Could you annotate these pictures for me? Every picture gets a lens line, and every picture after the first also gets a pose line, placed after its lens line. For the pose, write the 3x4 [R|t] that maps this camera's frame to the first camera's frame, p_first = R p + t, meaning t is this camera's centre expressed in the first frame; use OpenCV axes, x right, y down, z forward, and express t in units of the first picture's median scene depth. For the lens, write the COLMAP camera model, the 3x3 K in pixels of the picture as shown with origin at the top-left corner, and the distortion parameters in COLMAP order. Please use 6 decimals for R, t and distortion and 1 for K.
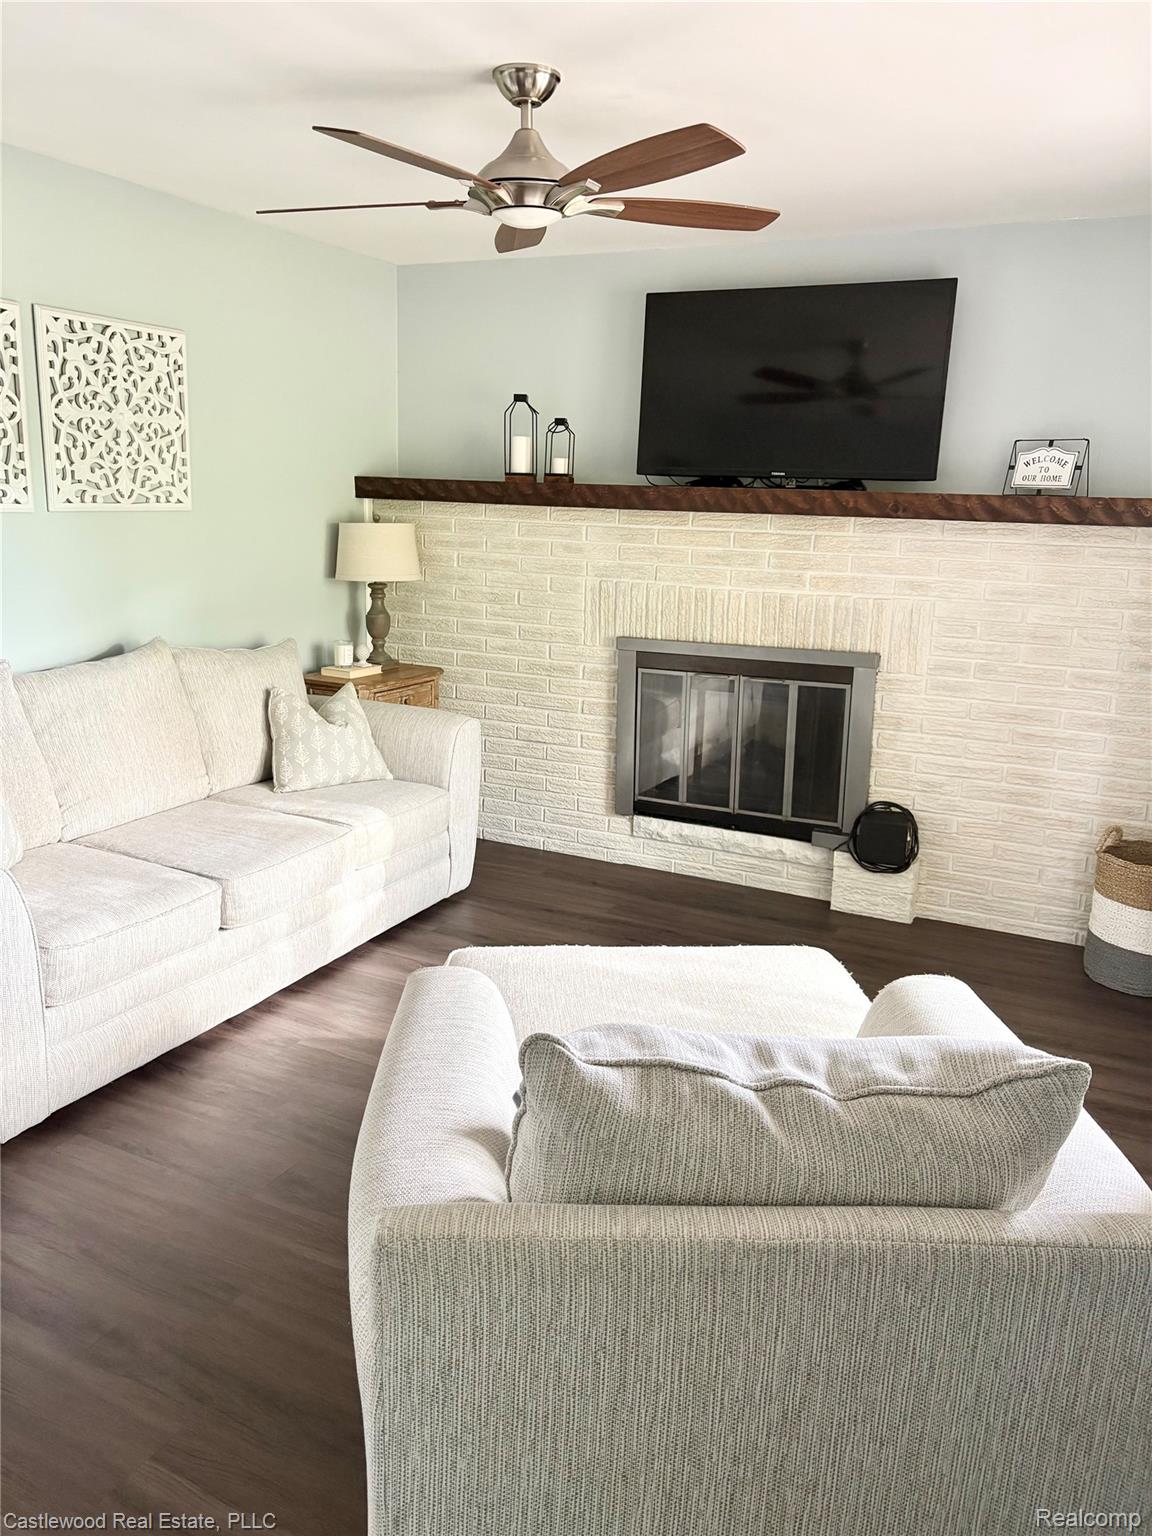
lens RADIAL K [[1169.9, 0, 570.7], [0, 1169.9, 762.1], [0, 0, 1]] dist [0.064391, -0.063729]
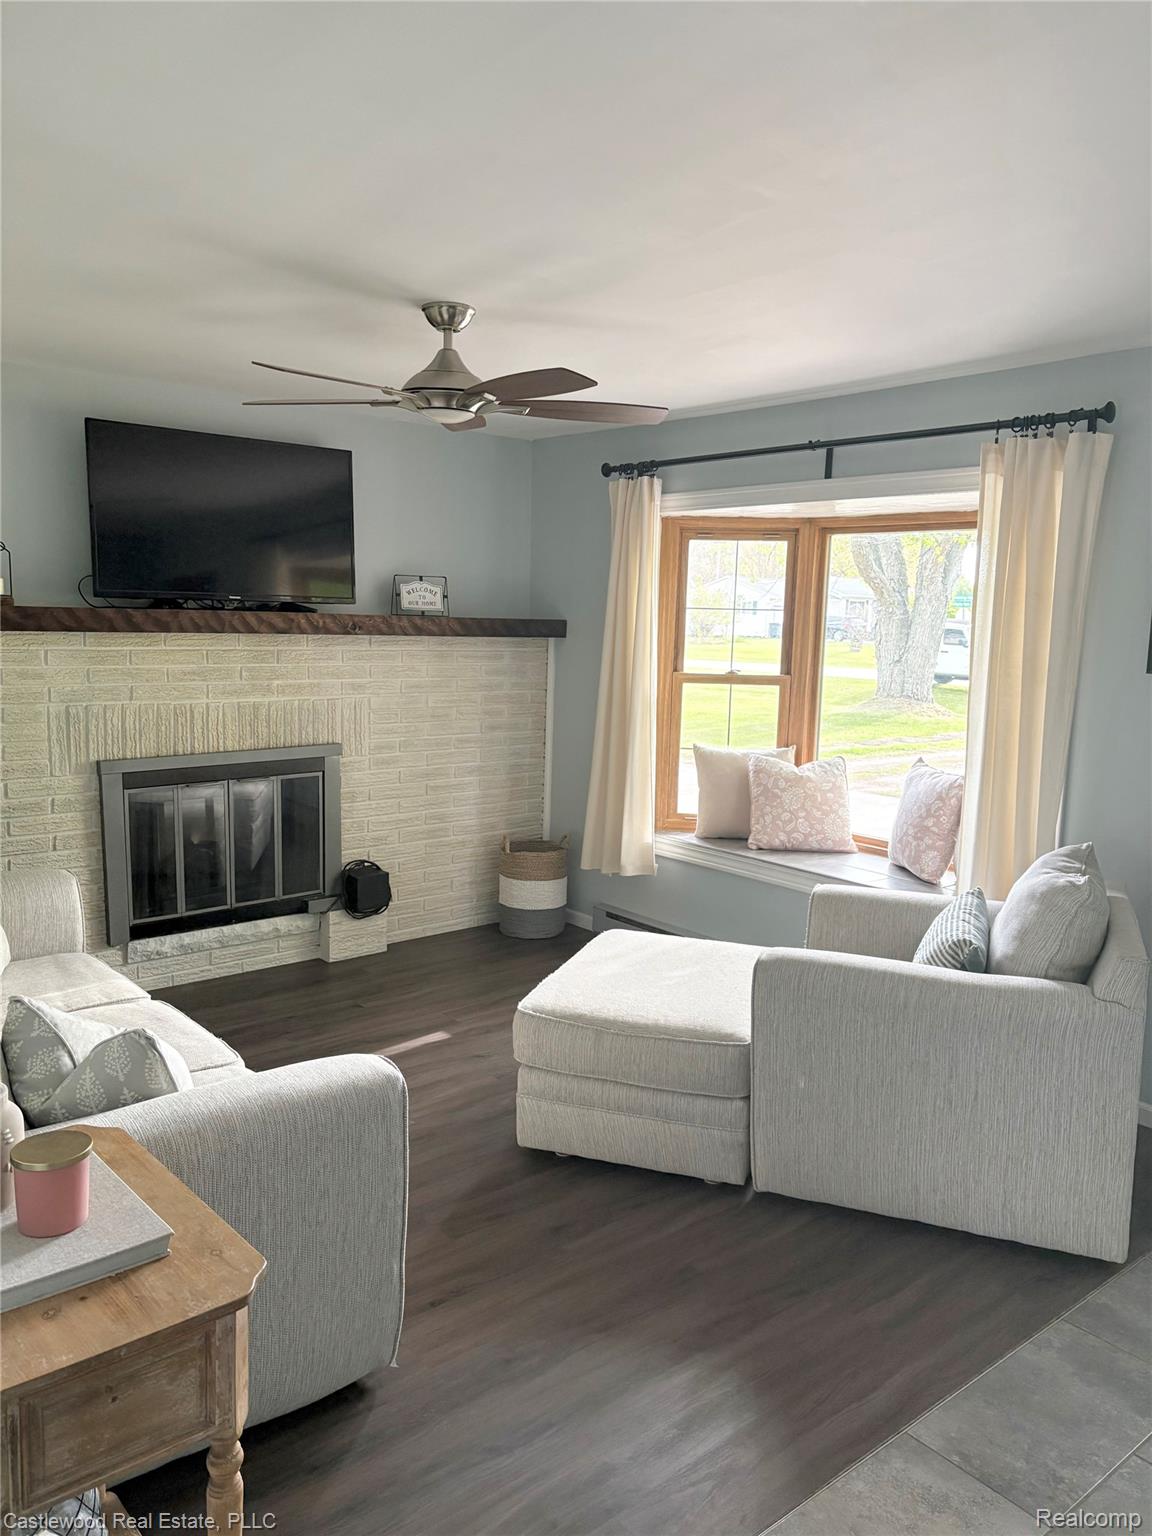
lens RADIAL K [[1169.9, 0, 576.8], [0, 1169.9, 783.0], [0, 0, 1]] dist [0.064391, -0.063729]
pose [[0.396649, -0.153184, 0.905099, -0.738850], [0.194639, 0.977594, 0.080155, -0.099181], [-0.897098, 0.144374, 0.417578, 0.266847]]
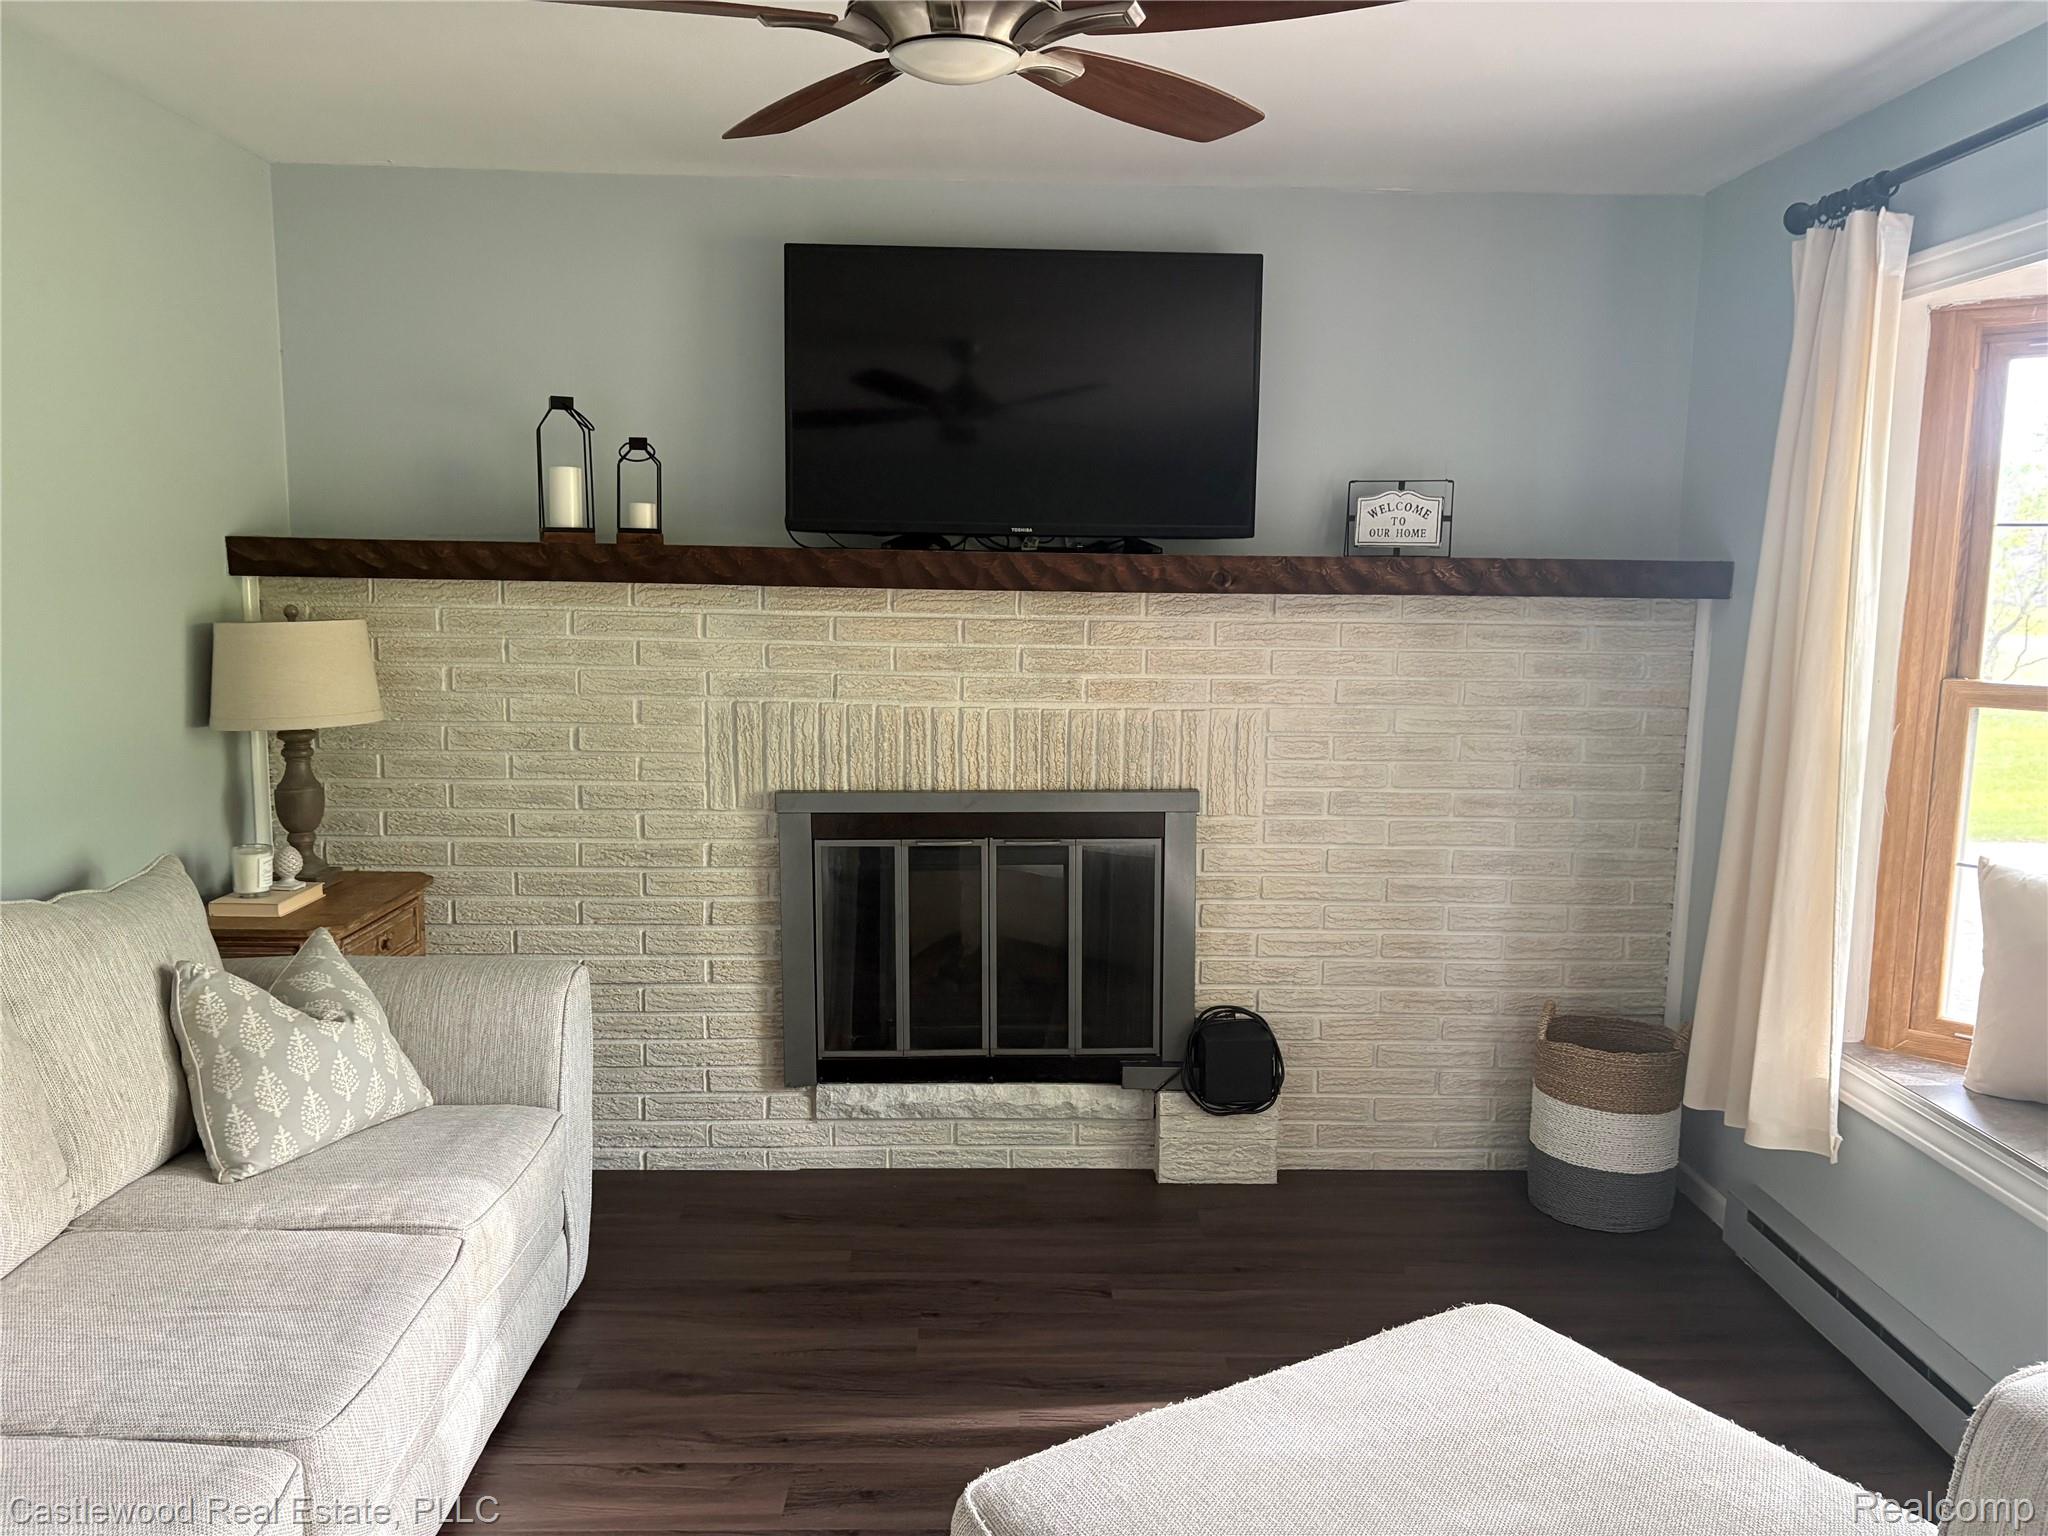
lens RADIAL K [[1559.8, 0, 1028.6], [0, 1559.8, 773.7], [0, 0, 1]] dist [0.064391, -0.063729]
pose [[0.885296, -0.079546, 0.458174, -0.229113], [0.117310, 0.991598, -0.054511, -0.062499], [-0.449989, 0.102007, 0.887189, 0.244191]]
